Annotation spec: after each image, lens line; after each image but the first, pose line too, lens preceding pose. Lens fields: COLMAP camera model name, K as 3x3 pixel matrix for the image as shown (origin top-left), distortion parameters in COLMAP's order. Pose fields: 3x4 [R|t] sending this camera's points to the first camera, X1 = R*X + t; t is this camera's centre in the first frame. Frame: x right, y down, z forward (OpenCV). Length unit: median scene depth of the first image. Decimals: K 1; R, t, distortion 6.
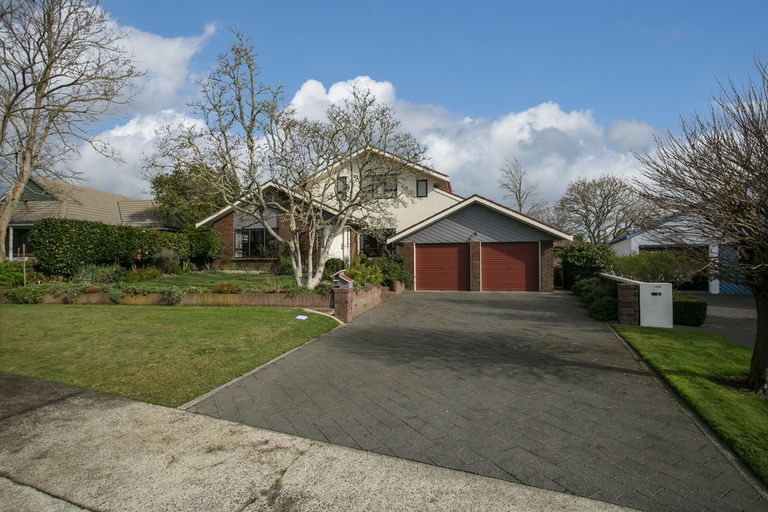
lens RADIAL K [[400.6, 0, 380.6], [0, 400.6, 251.5], [0, 0, 1]] dist [-0.002726, 0.000191]
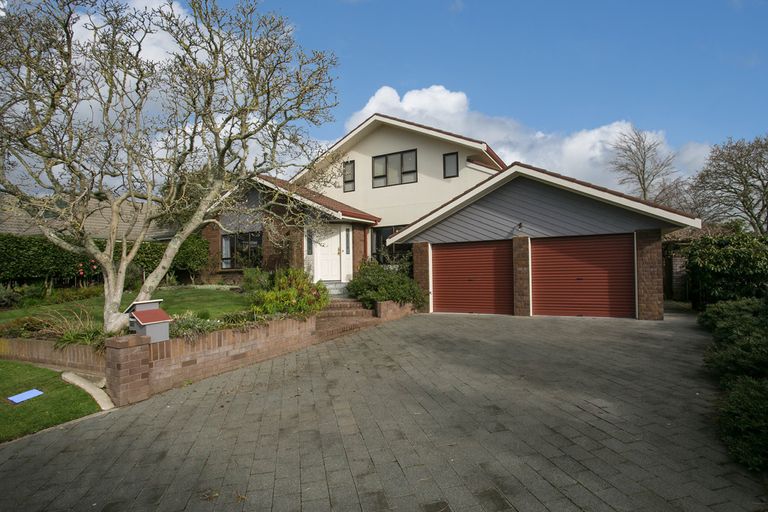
lens RADIAL K [[390.1, 0, 386.1], [0, 390.1, 255.6], [0, 0, 1]] dist [0.006370, 0.002518]
pose [[0.960168, -0.028864, -0.277929, 0.192859], [0.029500, 0.999563, -0.001895, -0.000681], [0.277862, -0.006380, 0.960600, 0.327454]]
